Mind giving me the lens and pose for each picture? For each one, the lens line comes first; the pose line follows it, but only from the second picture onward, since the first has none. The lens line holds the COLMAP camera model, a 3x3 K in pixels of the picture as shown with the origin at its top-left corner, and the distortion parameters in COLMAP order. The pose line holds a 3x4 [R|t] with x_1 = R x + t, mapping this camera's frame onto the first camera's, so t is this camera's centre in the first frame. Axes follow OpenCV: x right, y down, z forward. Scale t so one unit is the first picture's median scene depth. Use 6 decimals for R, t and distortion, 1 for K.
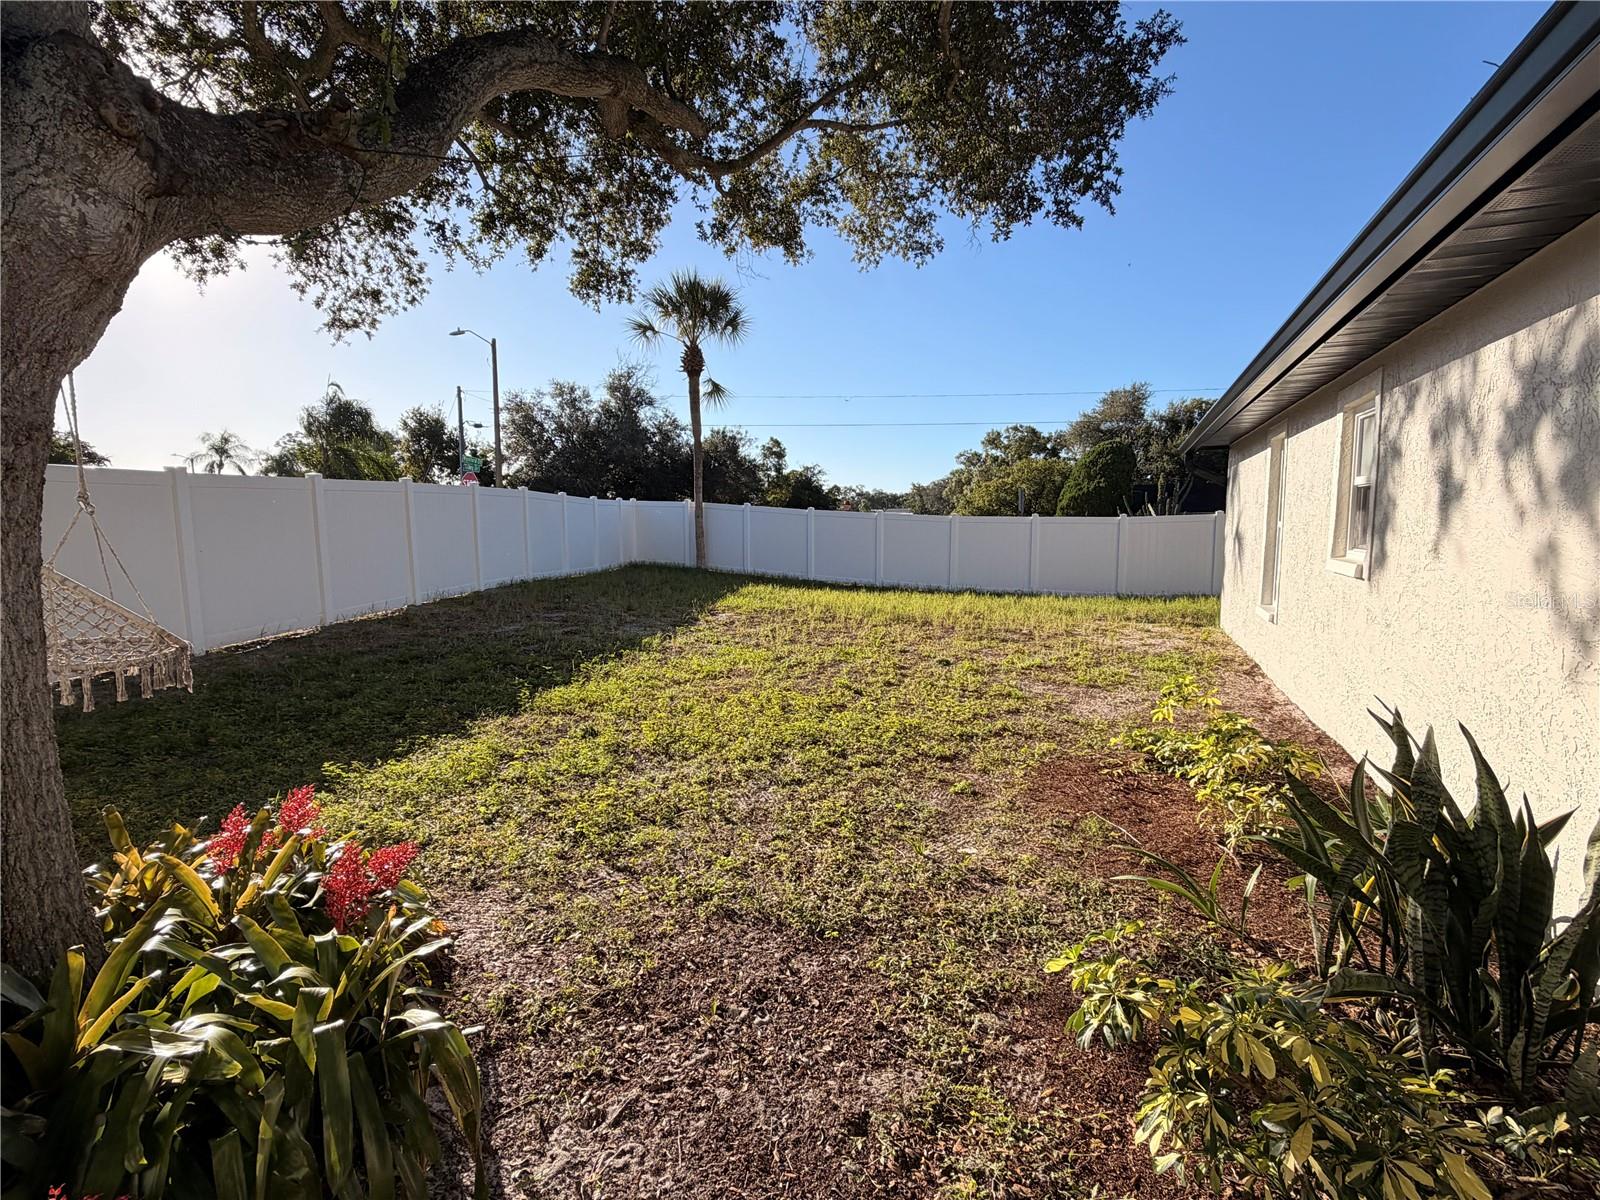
lens RADIAL K [[747.4, 0, 802.6], [0, 747.4, 604.2], [0, 0, 1]] dist [-0.000087, 0.000153]
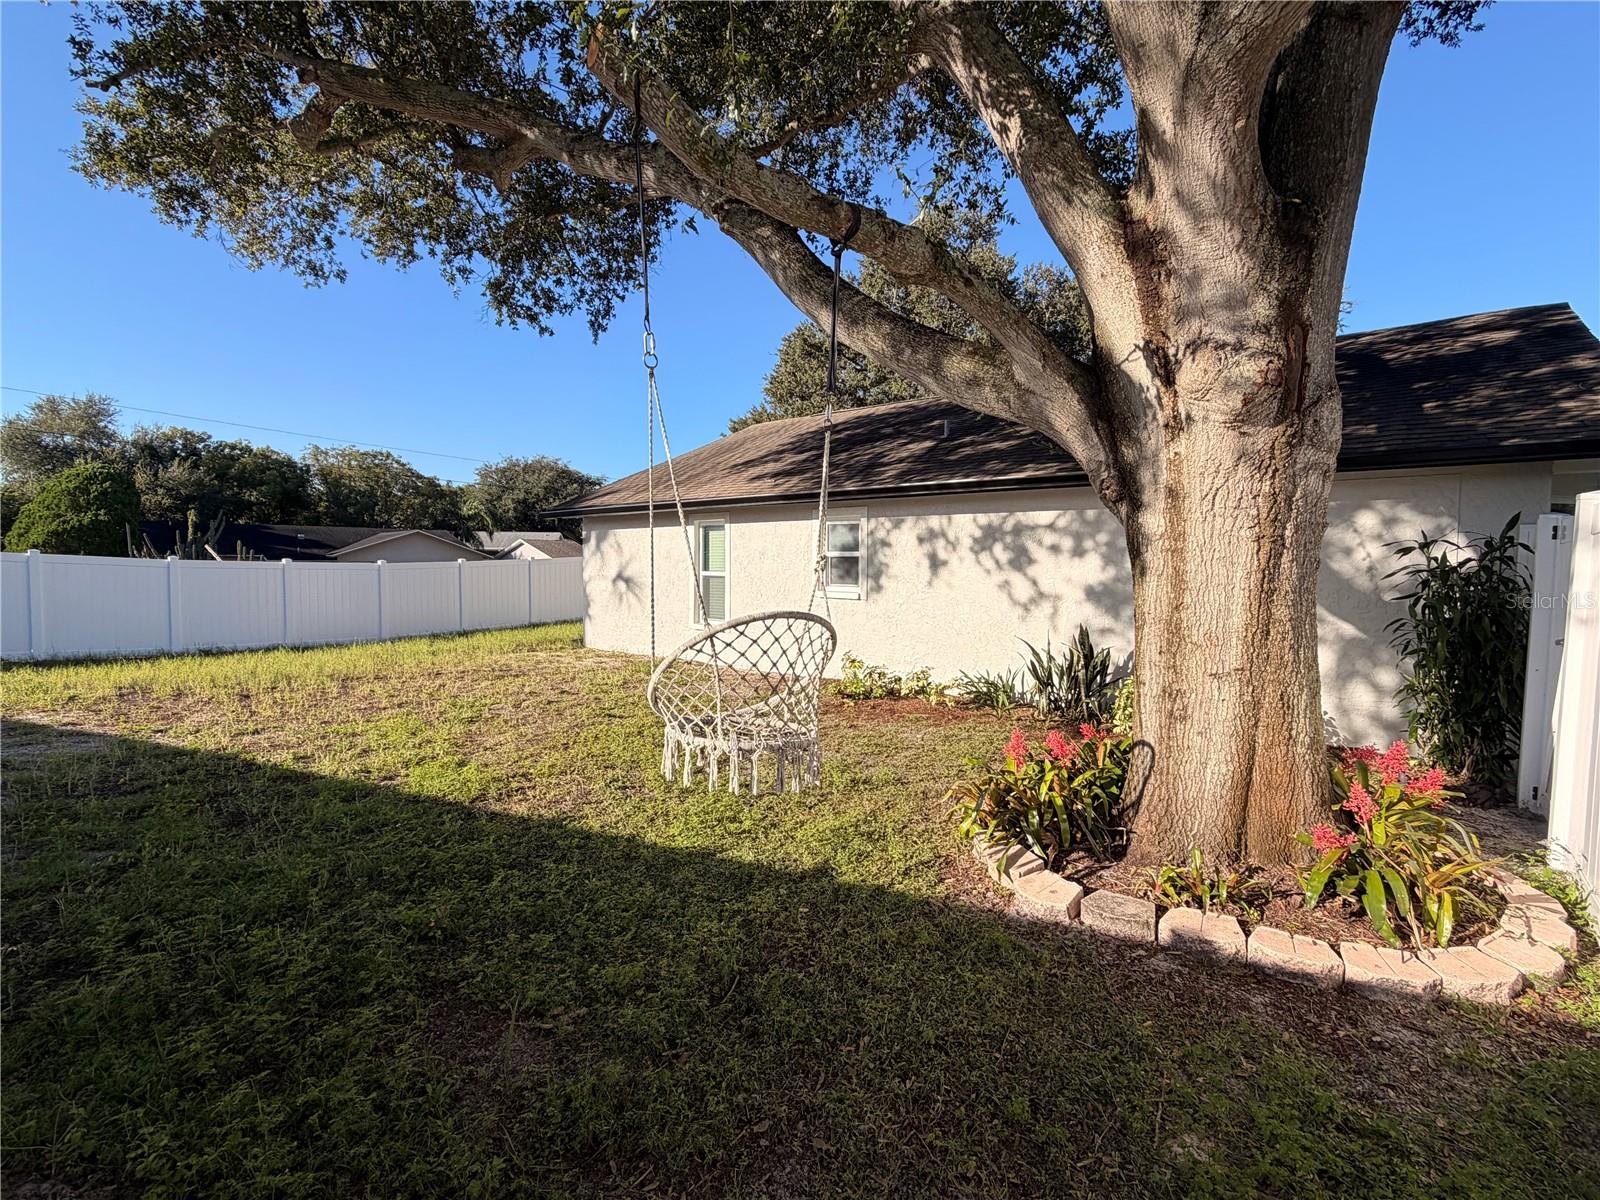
lens RADIAL K [[747.4, 0, 799.8], [0, 747.4, 602.9], [0, 0, 1]] dist [-0.000087, 0.000153]
pose [[0.290059, -0.040075, 0.956169, -1.902719], [0.095844, 0.995316, 0.012641, -0.089873], [-0.952197, 0.087977, 0.292541, 0.709794]]
